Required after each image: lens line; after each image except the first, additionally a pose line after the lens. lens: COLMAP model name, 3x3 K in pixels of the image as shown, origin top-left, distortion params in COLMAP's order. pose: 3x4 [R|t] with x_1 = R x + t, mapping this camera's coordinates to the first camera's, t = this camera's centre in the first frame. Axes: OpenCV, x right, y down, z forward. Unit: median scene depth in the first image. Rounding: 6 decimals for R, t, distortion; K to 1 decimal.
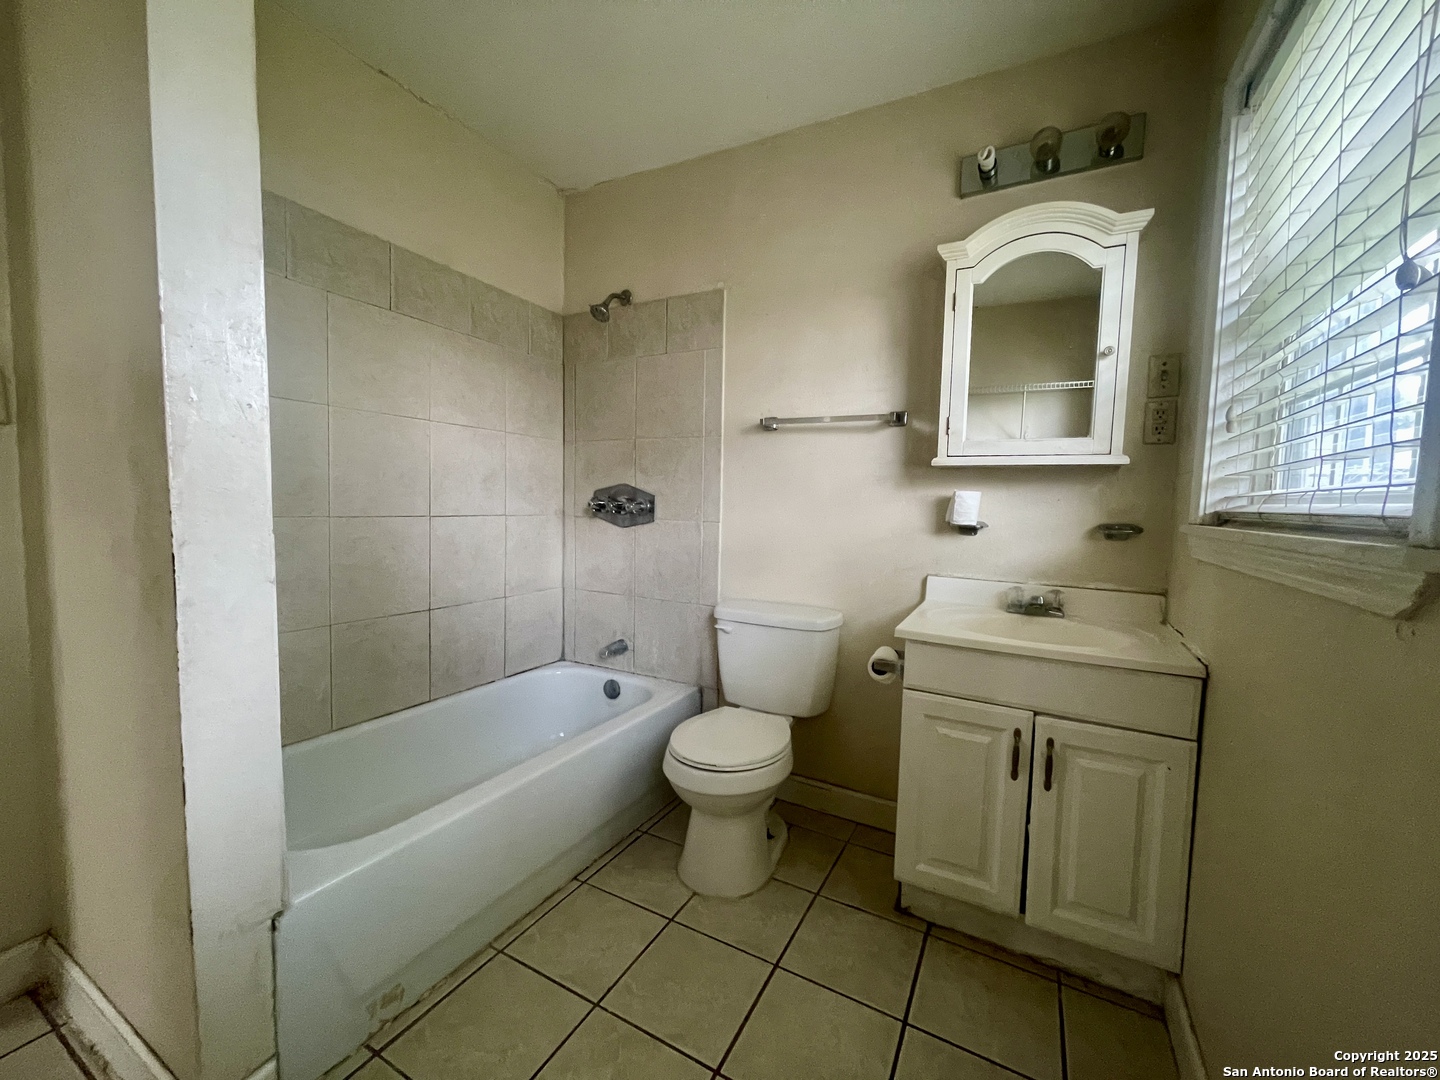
lens RADIAL K [[580.8, 0, 722.3], [0, 580.8, 540.8], [0, 0, 1]] dist [-0.002146, 0.001084]
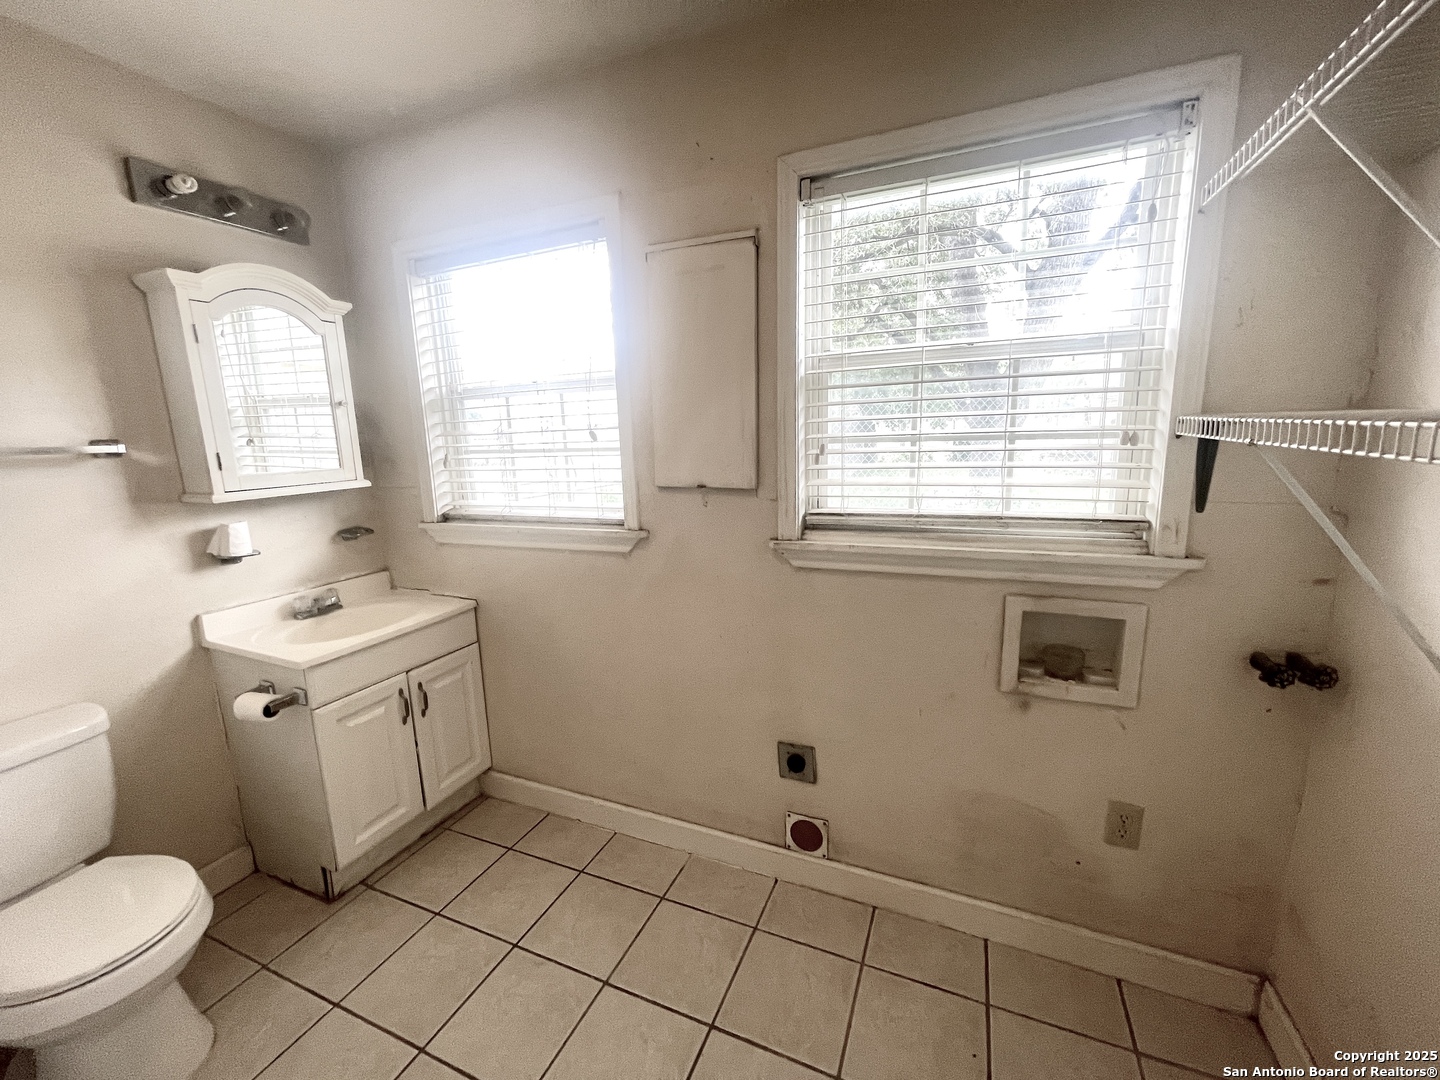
lens RADIAL K [[580.8, 0, 722.4], [0, 580.8, 543.8], [0, 0, 1]] dist [-0.002146, 0.001084]
pose [[-0.086978, -0.206894, 0.974489, -0.730052], [0.104769, 0.970872, 0.215477, -0.199726], [-0.990686, 0.120838, -0.062768, 0.250192]]
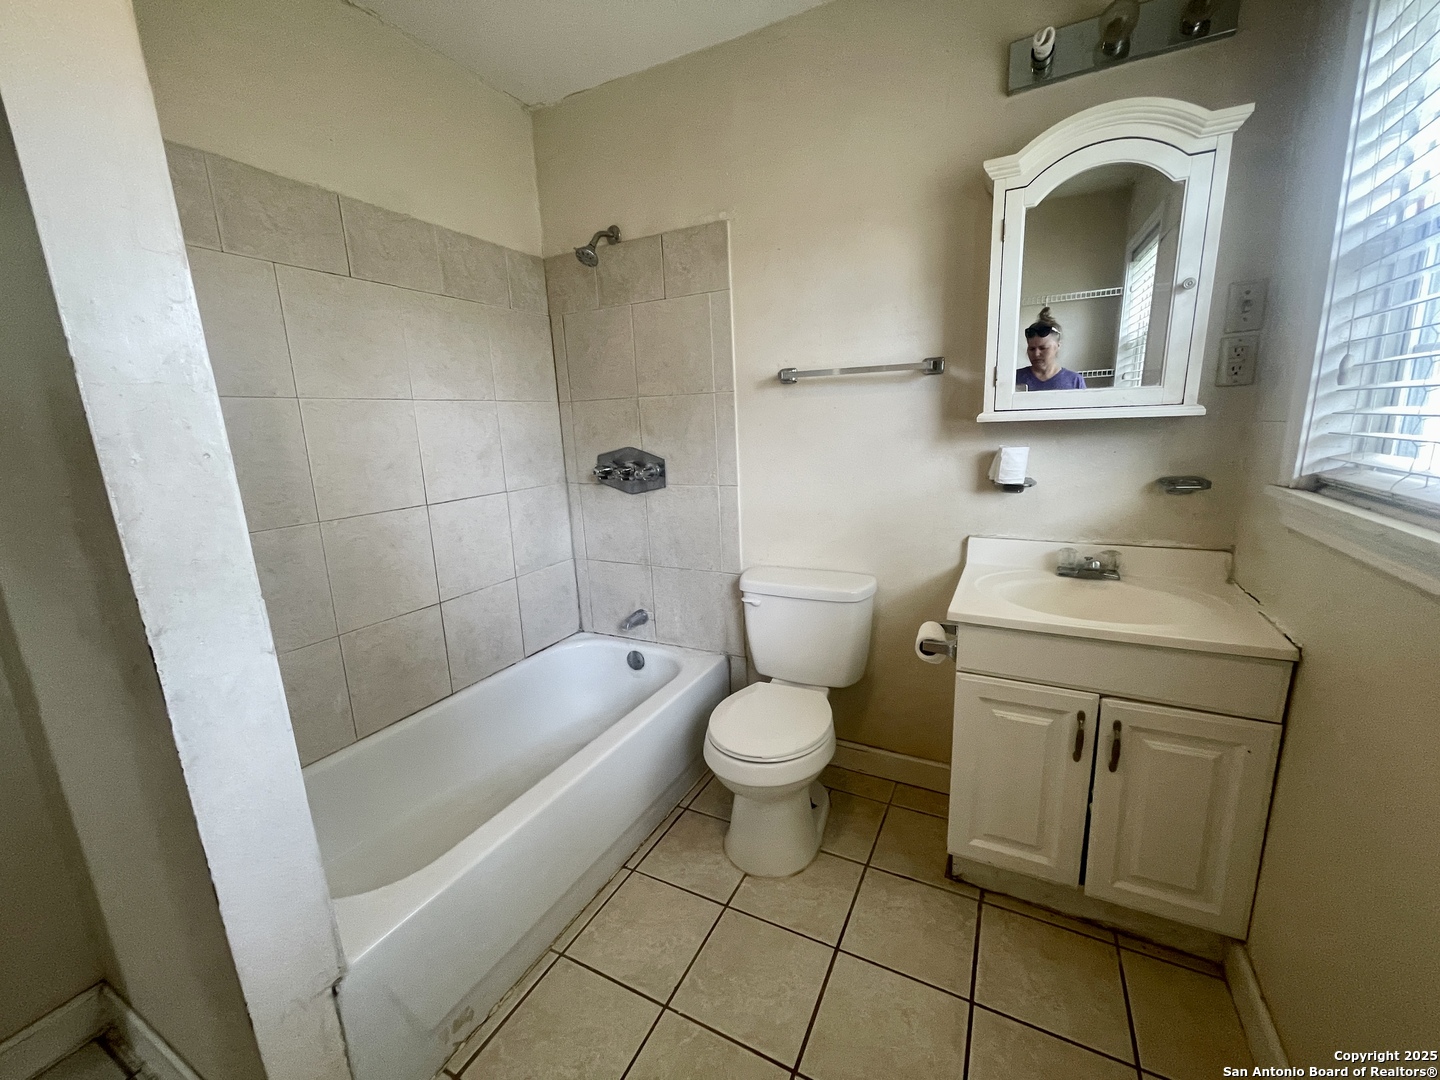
lens RADIAL K [[580.8, 0, 721.7], [0, 580.8, 539.6], [0, 0, 1]] dist [-0.002146, 0.001084]
pose [[0.997705, -0.067488, 0.005506, -0.057853], [0.066080, 0.988172, 0.138384, -0.109327], [-0.014780, -0.137703, 0.990363, 0.093226]]
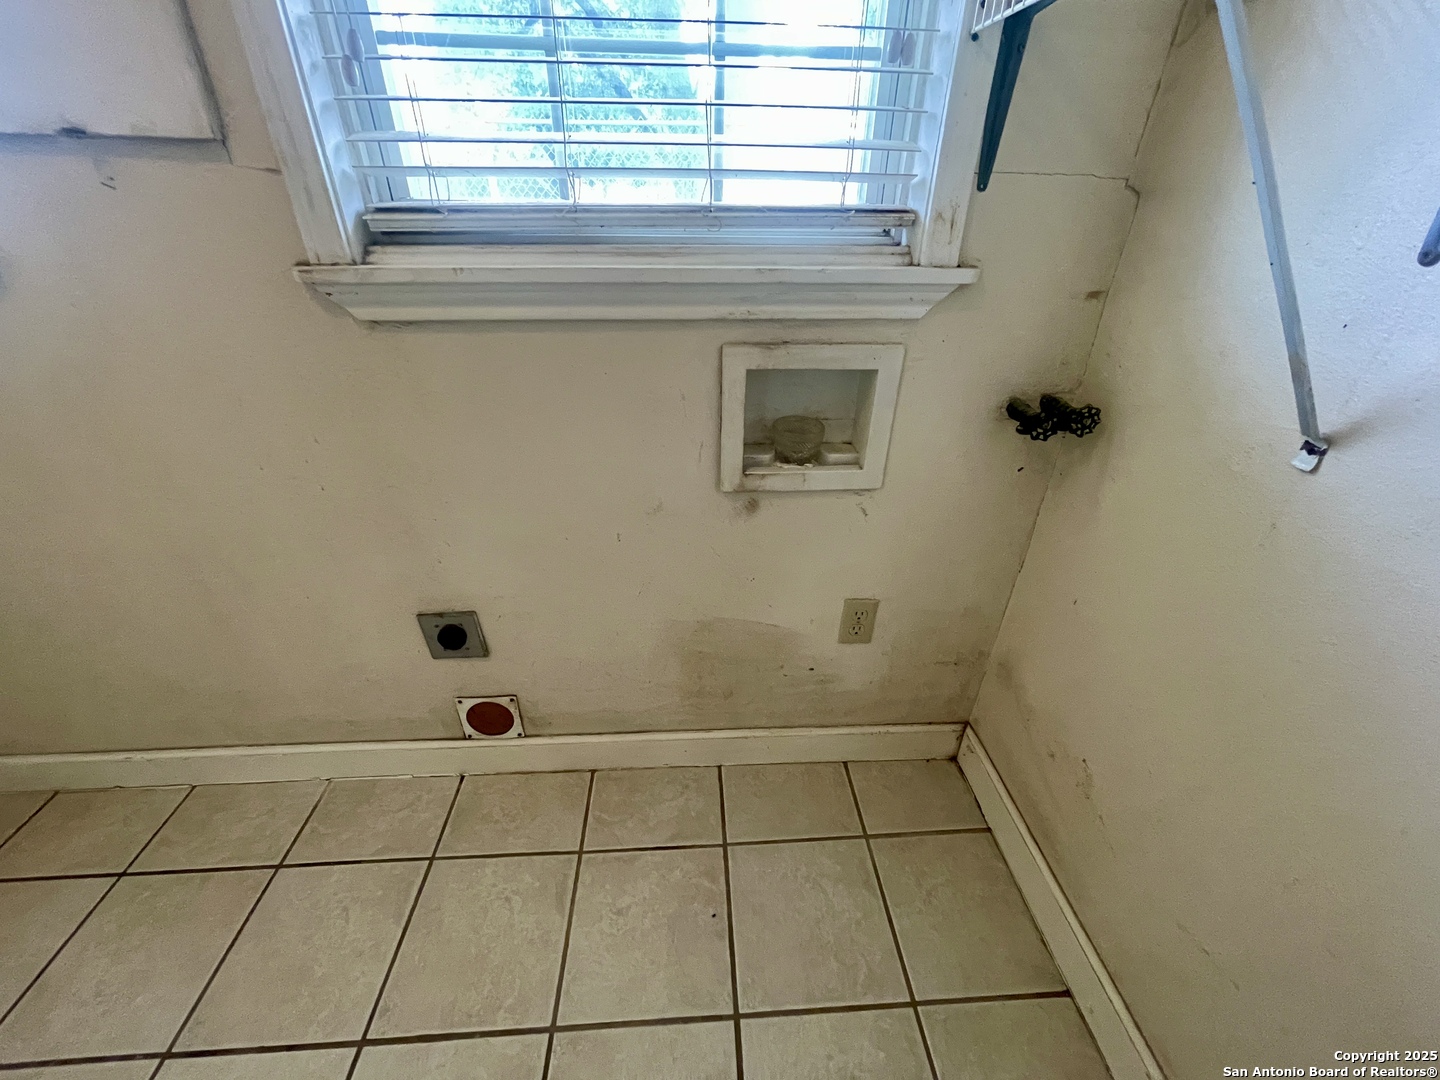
lens RADIAL K [[580.8, 0, 720.4], [0, 580.8, 537.9], [0, 0, 1]] dist [-0.002146, 0.001084]
pose [[-0.524800, -0.459739, 0.716397, -0.401770], [0.040871, 0.827026, 0.560675, -0.046178], [-0.850244, 0.323523, -0.415233, 0.067880]]
